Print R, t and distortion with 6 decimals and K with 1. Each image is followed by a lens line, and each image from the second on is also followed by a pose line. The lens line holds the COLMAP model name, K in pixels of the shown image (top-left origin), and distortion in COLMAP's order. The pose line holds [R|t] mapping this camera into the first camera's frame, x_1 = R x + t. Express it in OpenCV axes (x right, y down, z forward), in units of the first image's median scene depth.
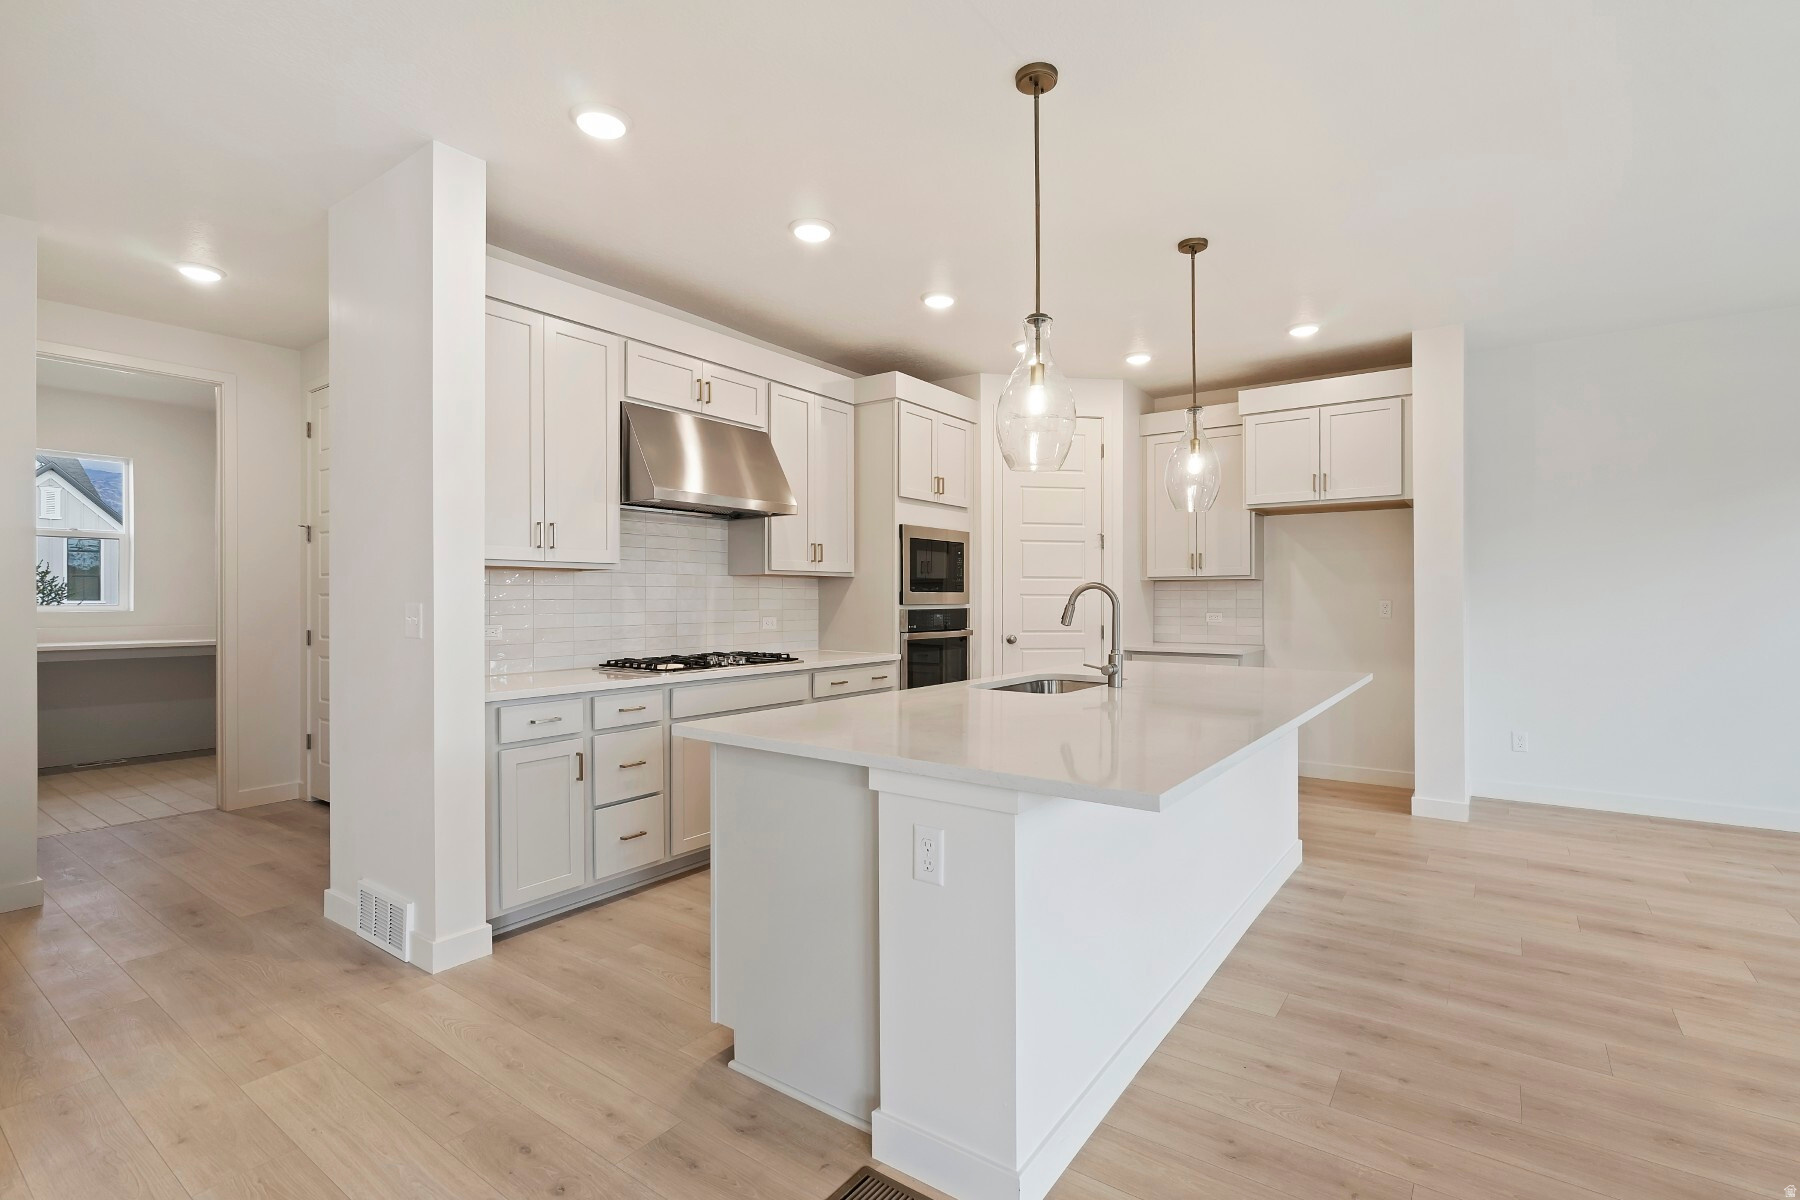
lens RADIAL K [[832.0, 0, 899.1], [0, 832.0, 597.8], [0, 0, 1]] dist [-0.005758, -0.000928]
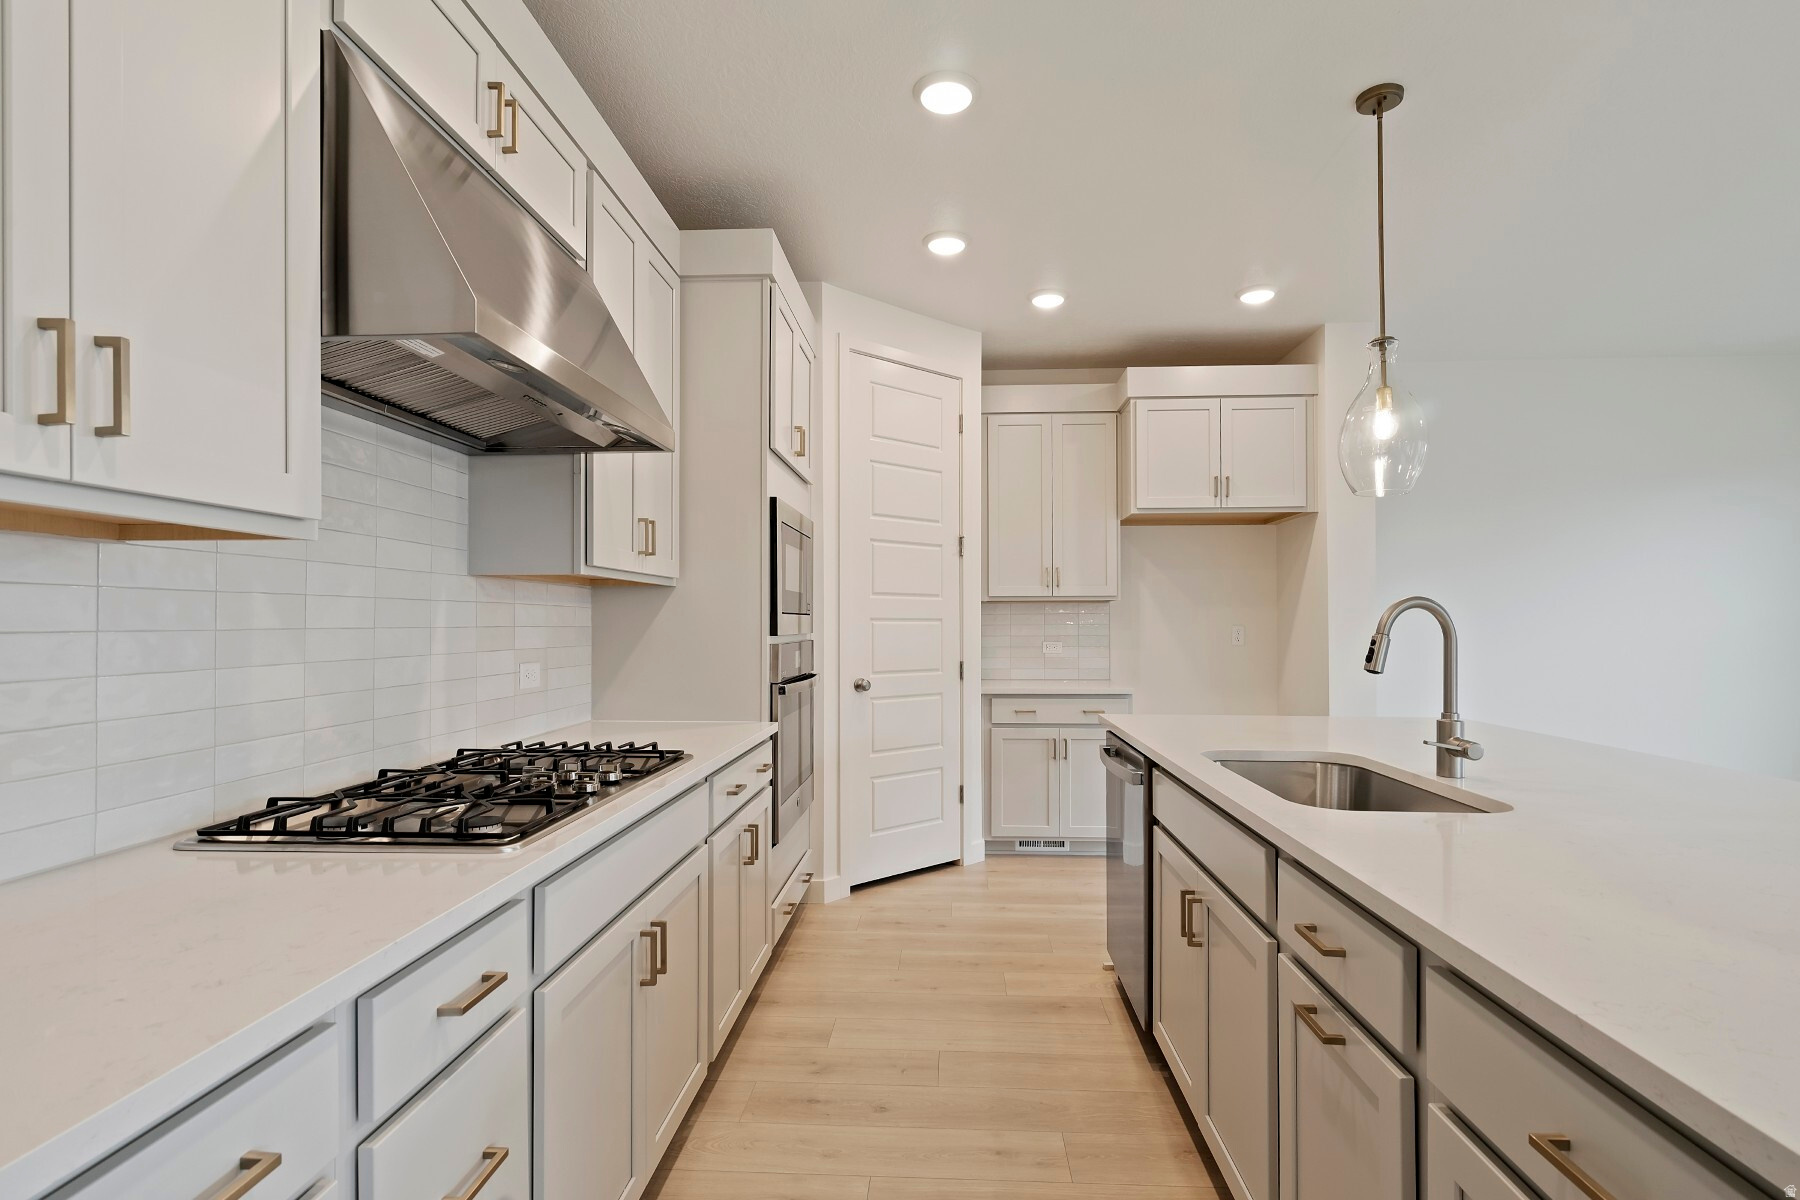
lens RADIAL K [[868.4, 0, 905.3], [0, 868.4, 605.3], [0, 0, 1]] dist [0.002764, 0.000045]
pose [[0.834310, 0.010502, 0.551196, -0.249091], [0.000652, 0.999799, -0.020037, -0.000703], [-0.551296, 0.017077, 0.834135, 0.441438]]
